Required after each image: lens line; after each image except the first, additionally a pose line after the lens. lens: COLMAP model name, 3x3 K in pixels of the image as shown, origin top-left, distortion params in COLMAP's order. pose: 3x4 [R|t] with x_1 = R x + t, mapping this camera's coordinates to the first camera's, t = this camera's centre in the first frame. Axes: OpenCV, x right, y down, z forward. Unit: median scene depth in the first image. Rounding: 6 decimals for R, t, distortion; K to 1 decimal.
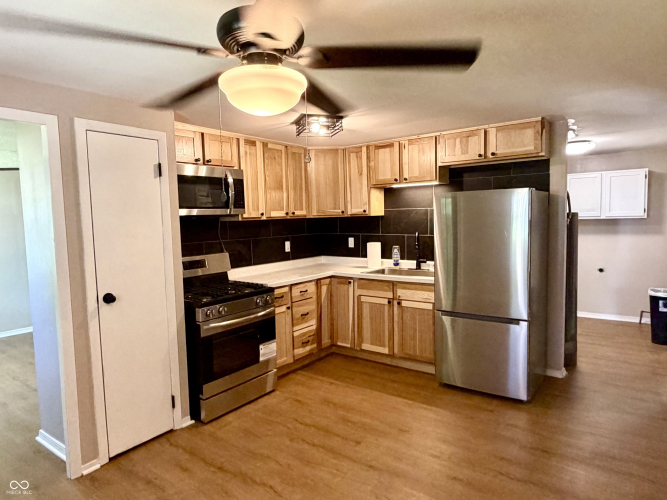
lens RADIAL K [[423.9, 0, 333.5], [0, 423.9, 250.0], [0, 0, 1]] dist [0.007389, -0.002652]
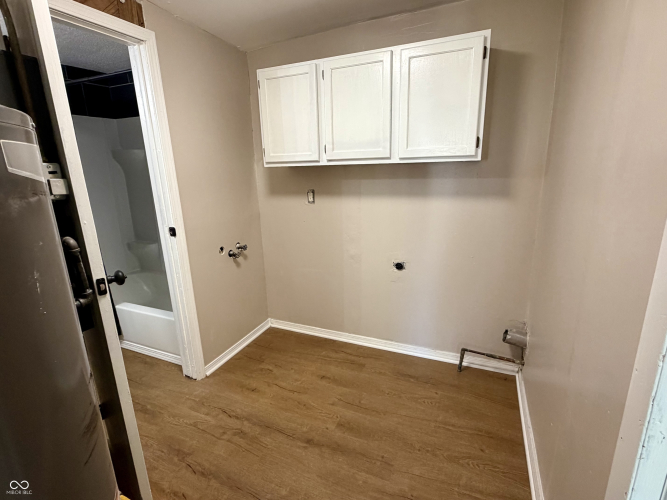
lens RADIAL K [[332.7, 0, 333.5], [0, 332.7, 250.0], [0, 0, 1]] dist [-0.002224, -0.000144]
pose [[0.974675, -0.057149, 0.216200, 0.490134], [0.019875, 0.985106, 0.170796, -0.045236], [-0.222741, -0.162173, 0.961294, 0.664550]]
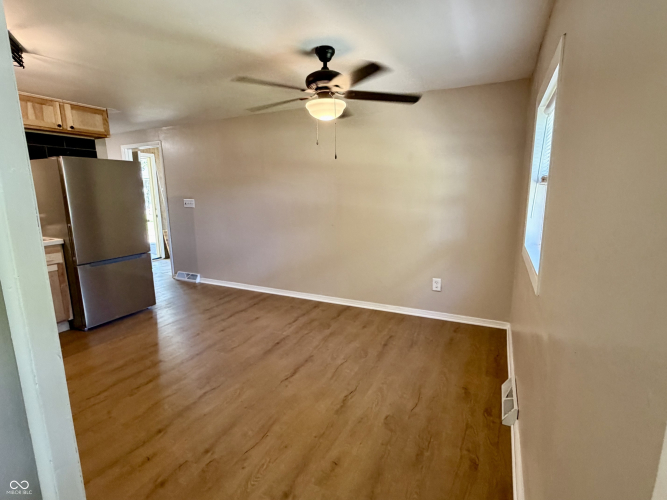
lens RADIAL K [[332.7, 0, 333.5], [0, 332.7, 250.0], [0, 0, 1]] dist [-0.002224, -0.000144]
pose [[-0.178794, -0.146186, 0.972966, -0.757490], [0.089989, 0.982326, 0.164129, 0.022303], [-0.979763, 0.116901, -0.162479, 0.526438]]
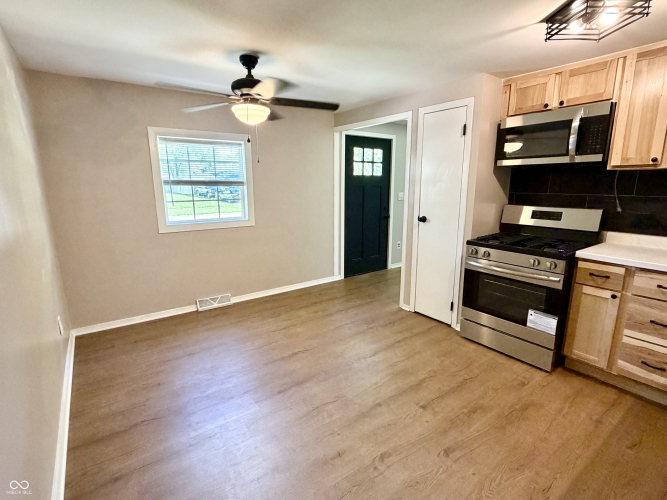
lens RADIAL K [[332.7, 0, 333.5], [0, 332.7, 250.0], [0, 0, 1]] dist [-0.002224, -0.000144]
pose [[-0.298035, 0.220787, -0.928670, 0.613212], [-0.063512, 0.966140, 0.250079, -0.054627], [0.952440, 0.133514, -0.273921, 0.803102]]
